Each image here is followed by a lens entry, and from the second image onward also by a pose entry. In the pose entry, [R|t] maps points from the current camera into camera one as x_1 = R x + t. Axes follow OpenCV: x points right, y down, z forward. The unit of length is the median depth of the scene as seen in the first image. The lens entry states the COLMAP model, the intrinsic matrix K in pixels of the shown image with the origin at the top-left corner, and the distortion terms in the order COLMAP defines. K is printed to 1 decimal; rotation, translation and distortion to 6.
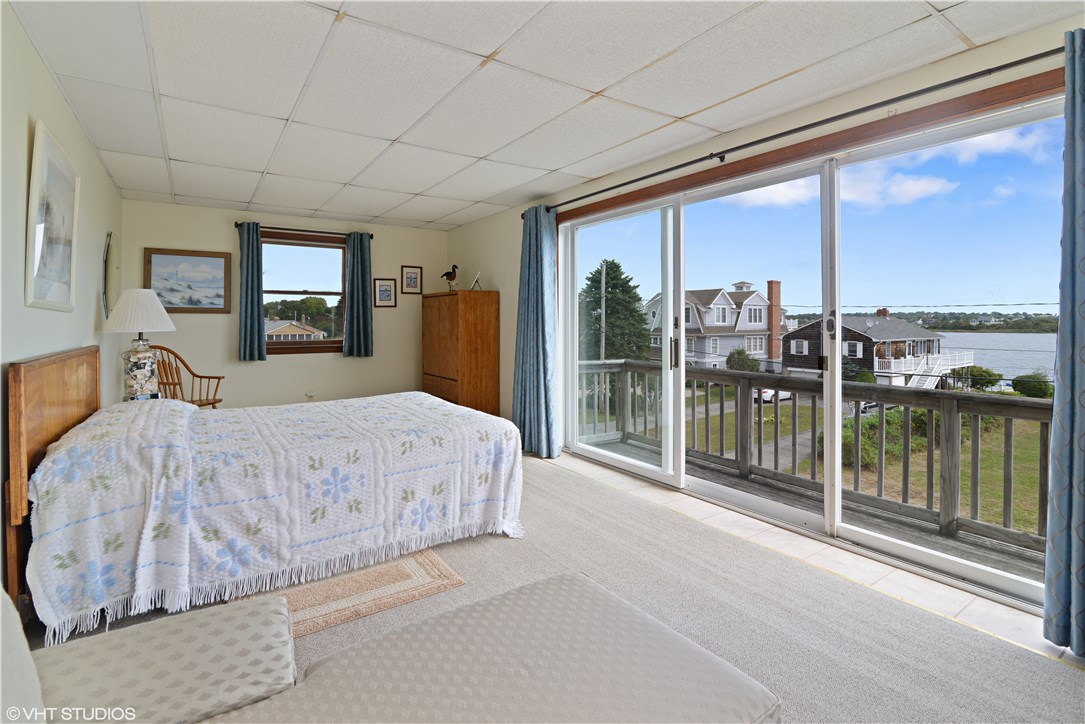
lens RADIAL K [[511.9, 0, 539.6], [0, 511.9, 324.8], [0, 0, 1]] dist [-0.014450, -0.000217]
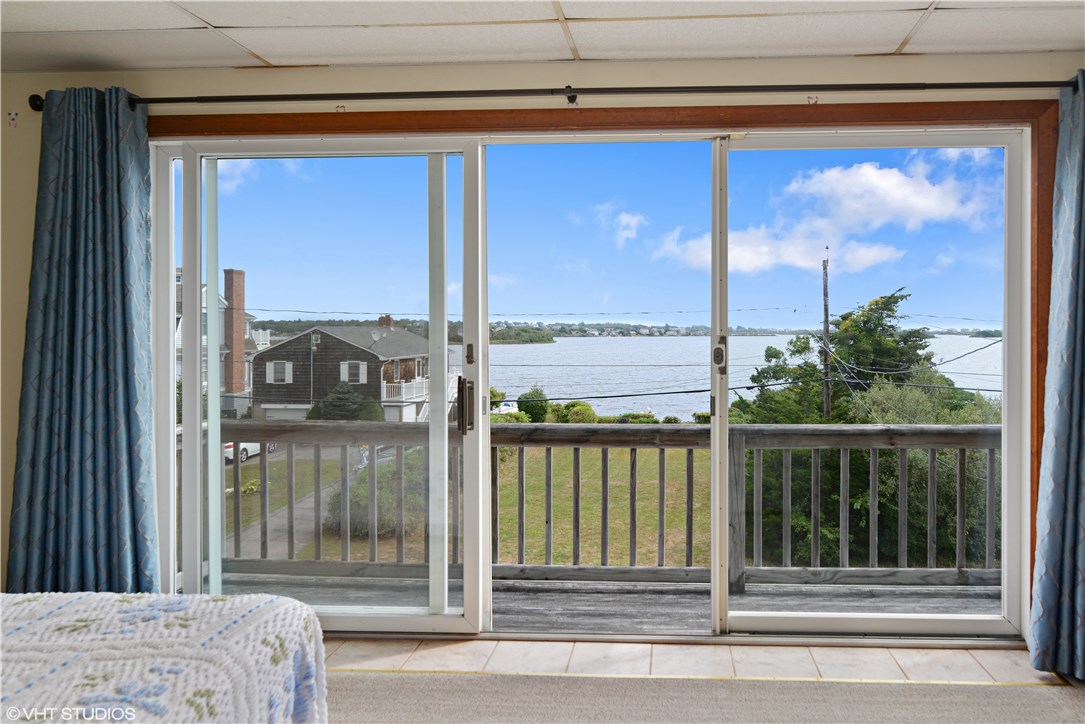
lens RADIAL K [[797.6, 0, 543.4], [0, 797.6, 331.1], [0, 0, 1]] dist [0.004935, 0.002335]
pose [[0.606960, -0.006854, 0.794703, -0.119397], [0.009304, 0.999956, 0.001519, -0.008992], [-0.794678, 0.006472, 0.606997, 0.108114]]
